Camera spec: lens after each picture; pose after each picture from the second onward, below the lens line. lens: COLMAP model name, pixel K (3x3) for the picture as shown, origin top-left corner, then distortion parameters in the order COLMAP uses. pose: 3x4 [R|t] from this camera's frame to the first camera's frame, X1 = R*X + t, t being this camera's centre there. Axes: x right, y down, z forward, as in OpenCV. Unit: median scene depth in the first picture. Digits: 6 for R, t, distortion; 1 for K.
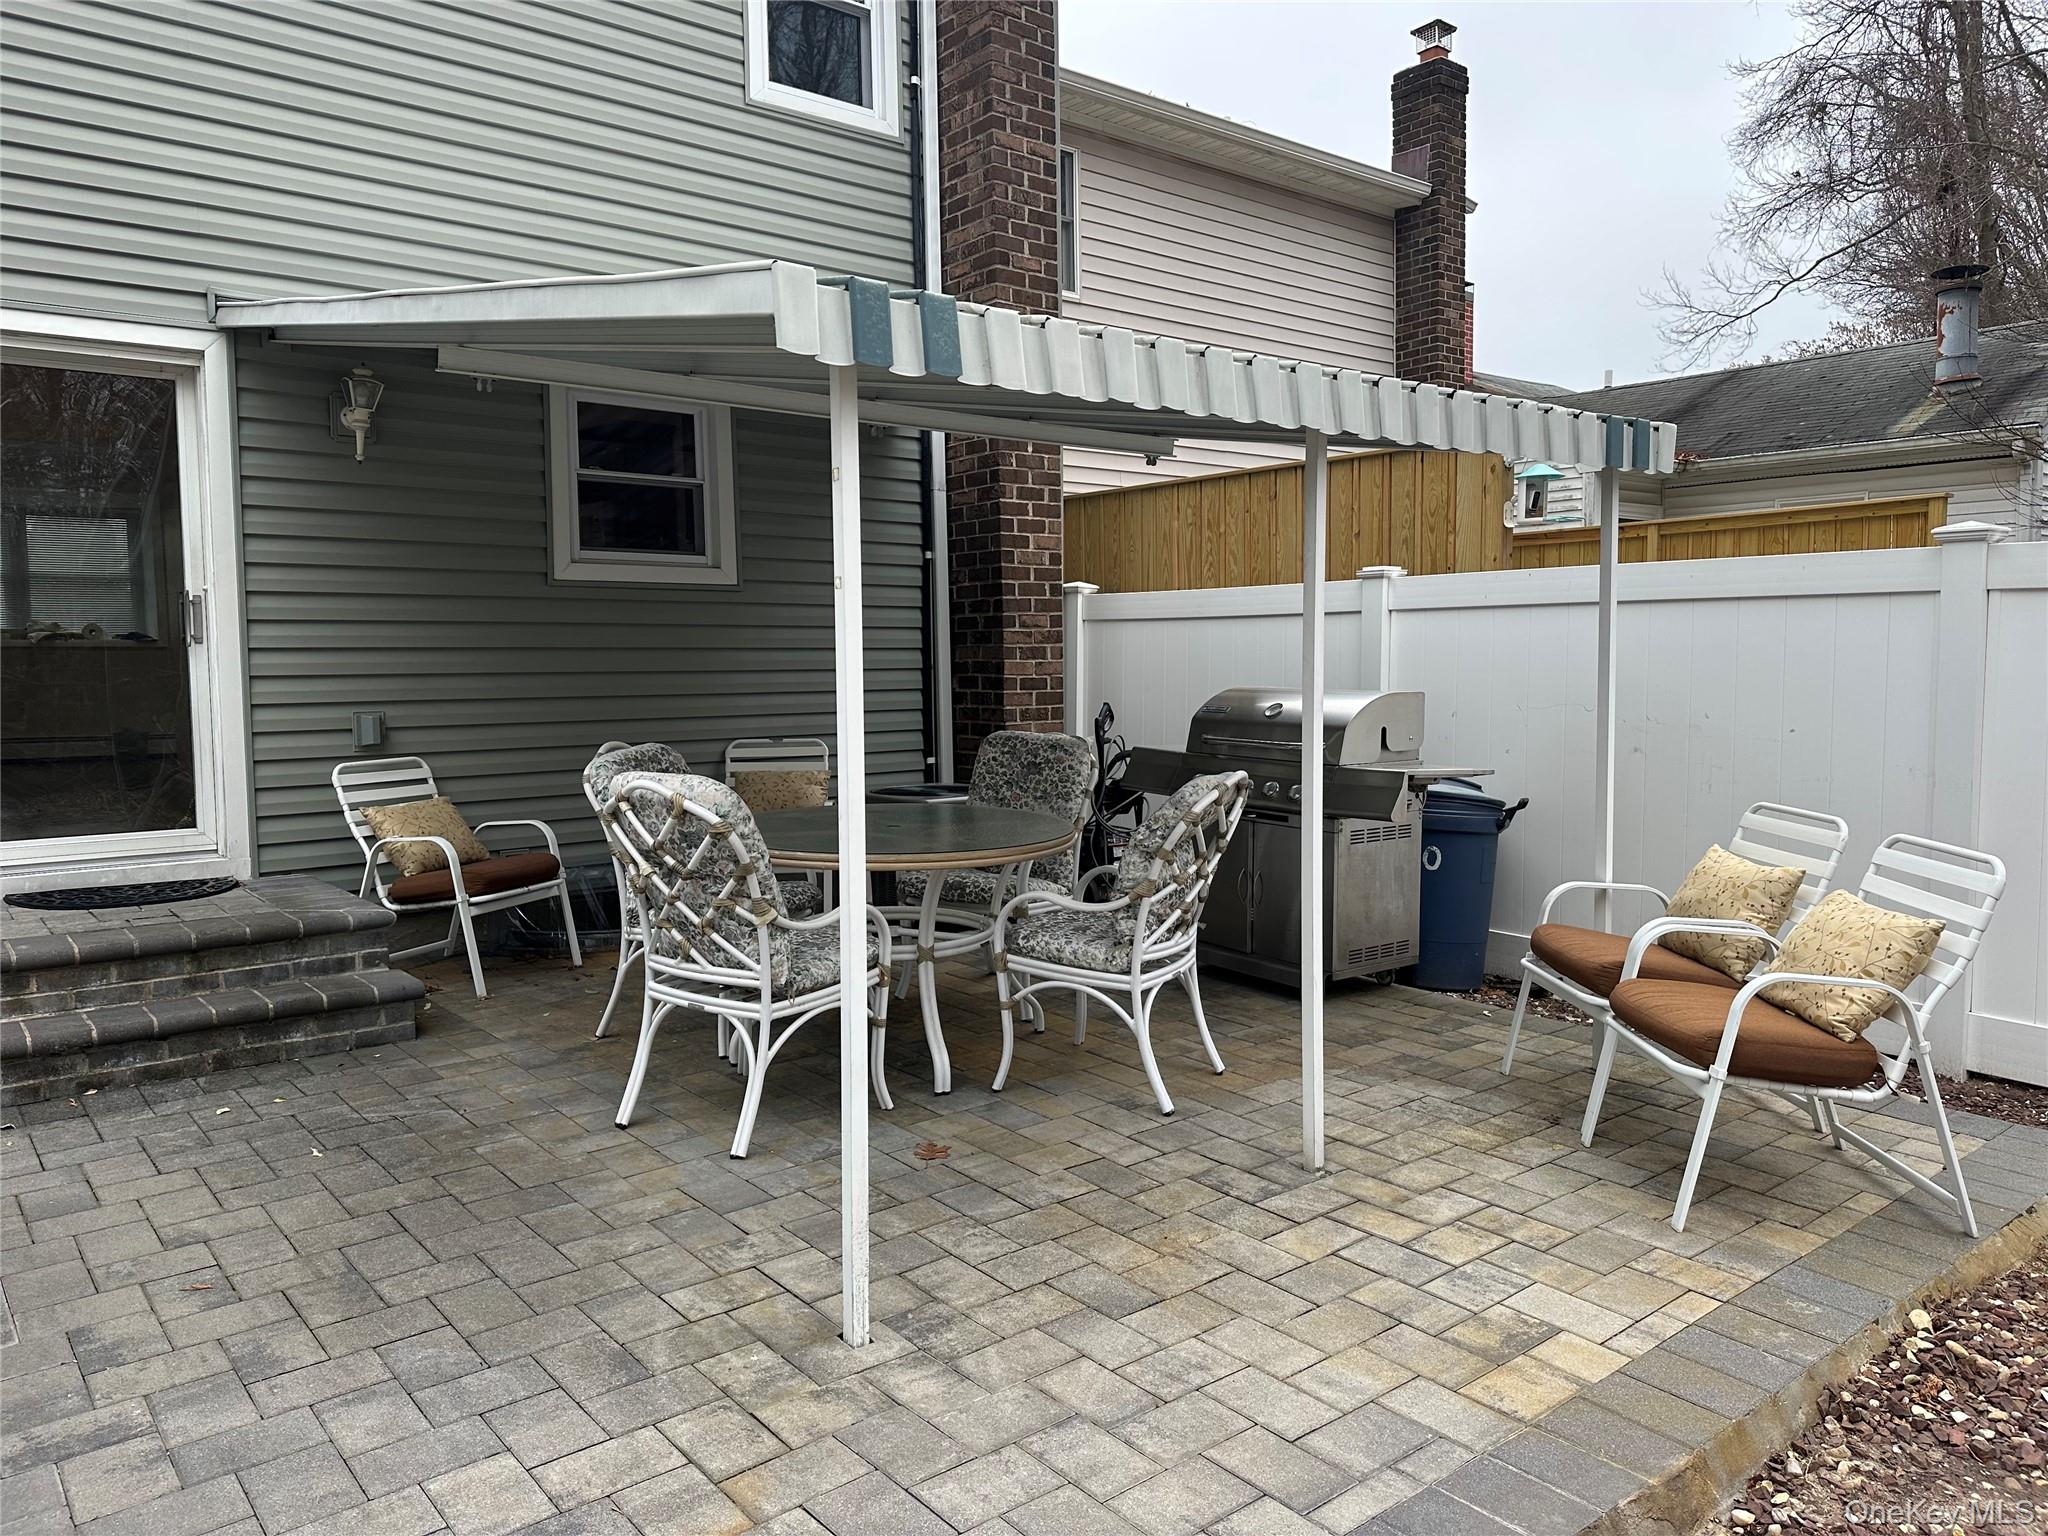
lens RADIAL K [[1427.7, 0, 1024.1], [0, 1427.7, 756.3], [0, 0, 1]] dist [0.036001, -0.037846]
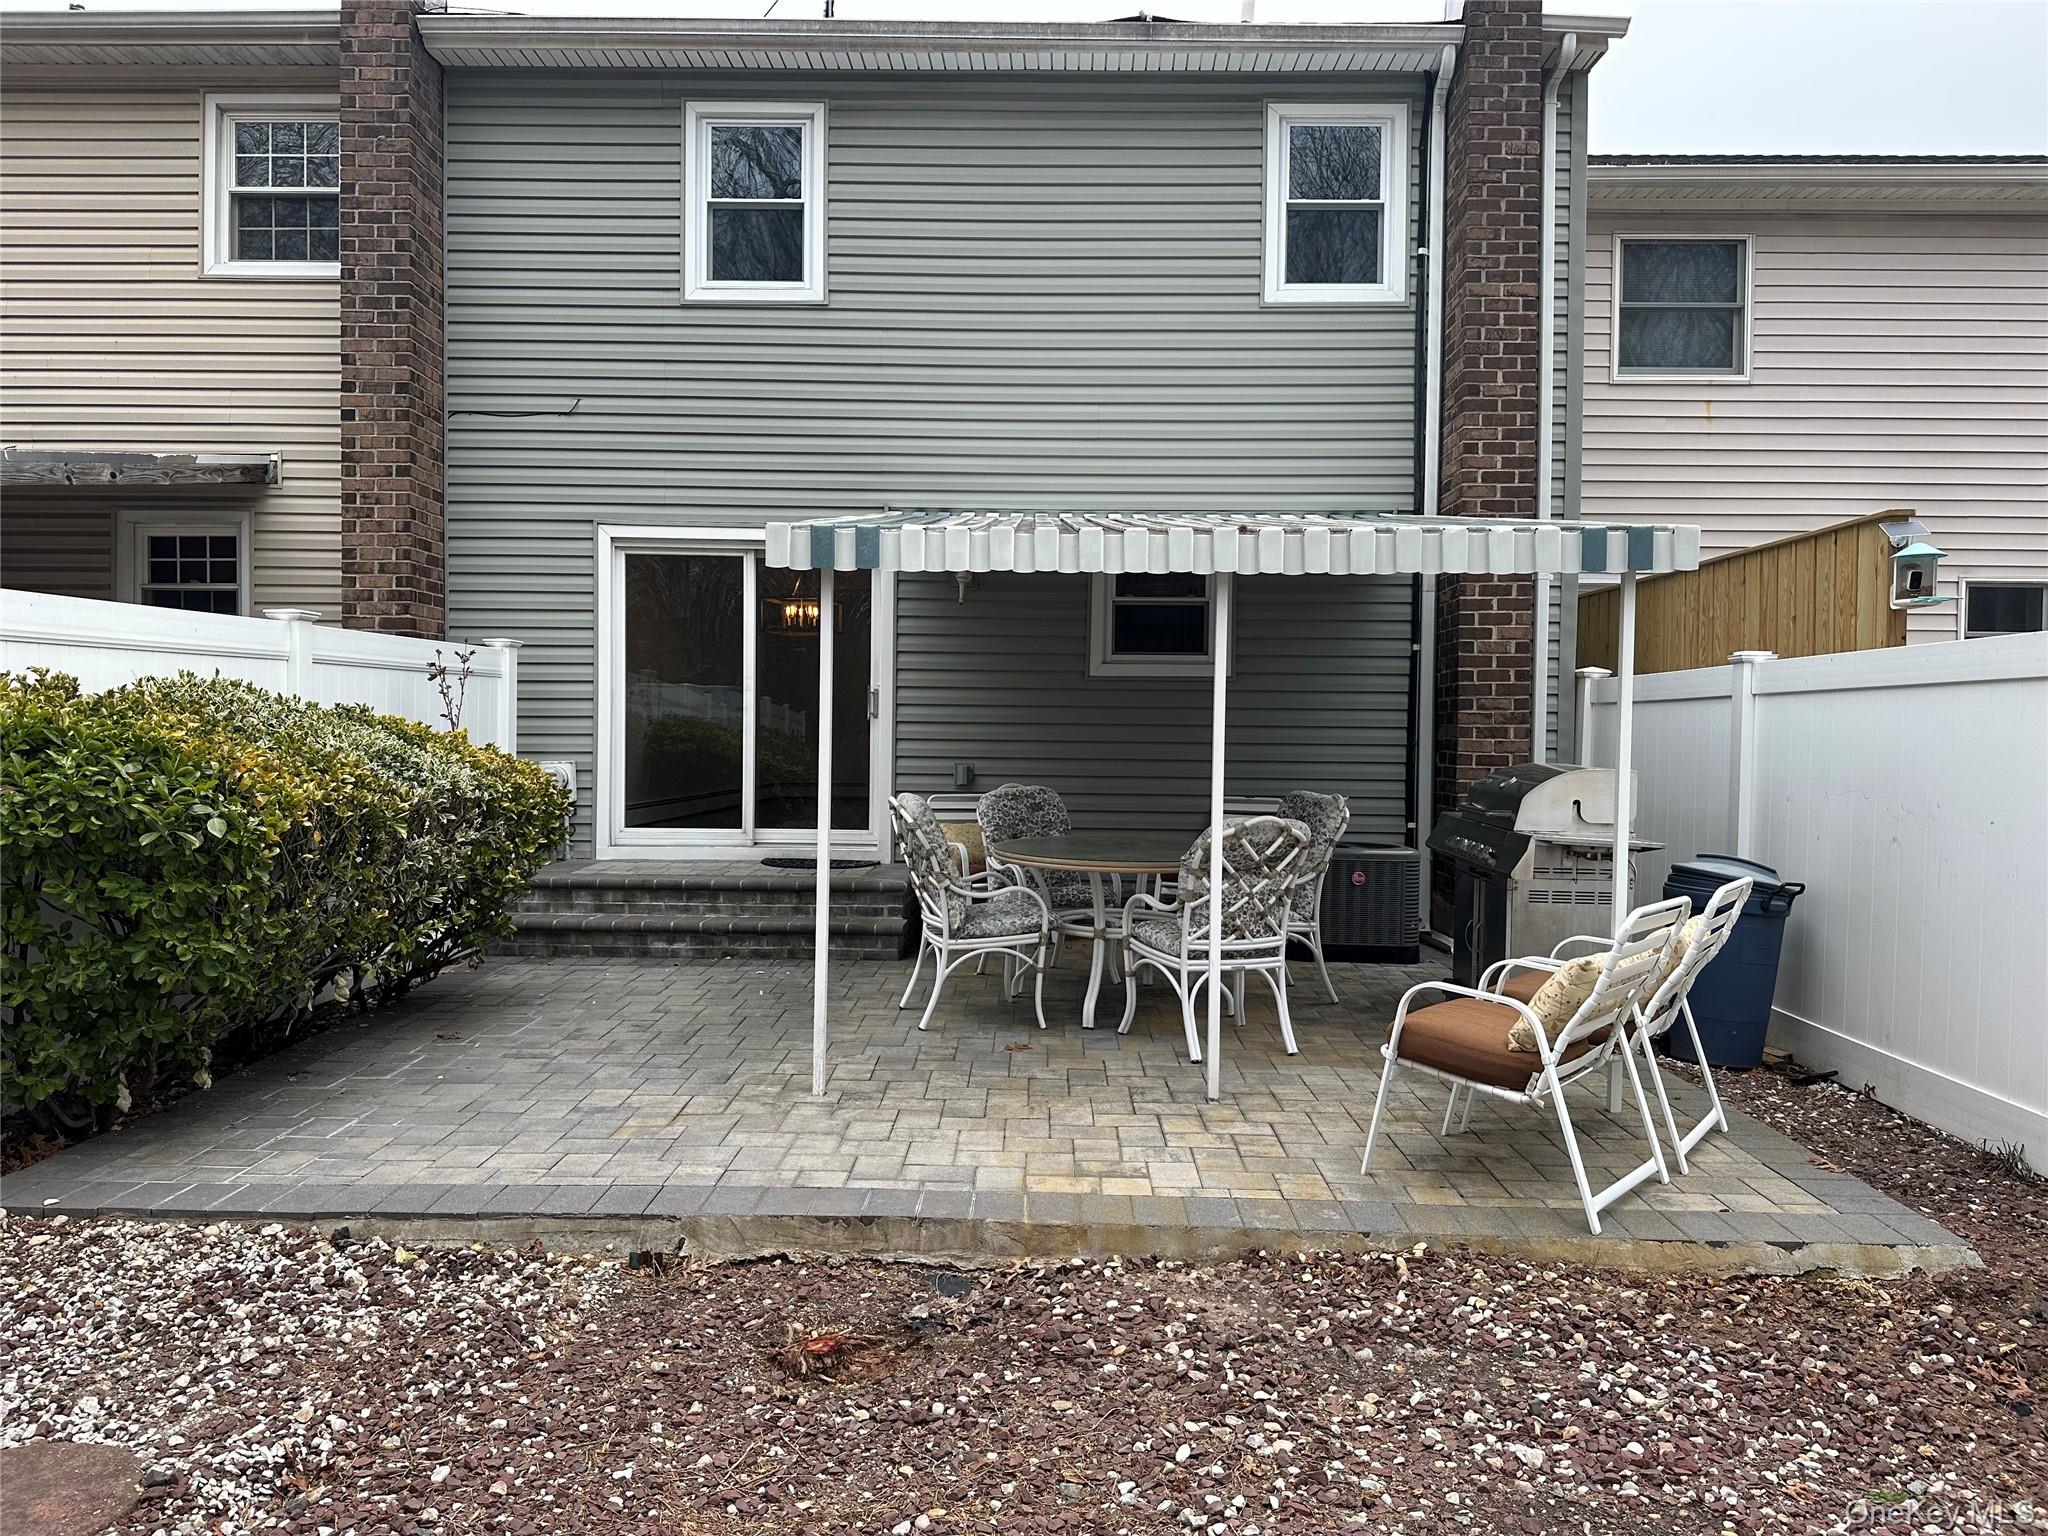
lens RADIAL K [[1427.7, 0, 1025.0], [0, 1427.7, 772.2], [0, 0, 1]] dist [0.036001, -0.037846]
pose [[0.756611, 0.032601, -0.653052, 0.662857], [-0.063352, 0.997712, -0.023592, 0.012033], [0.650789, 0.059223, 0.756946, -0.124422]]
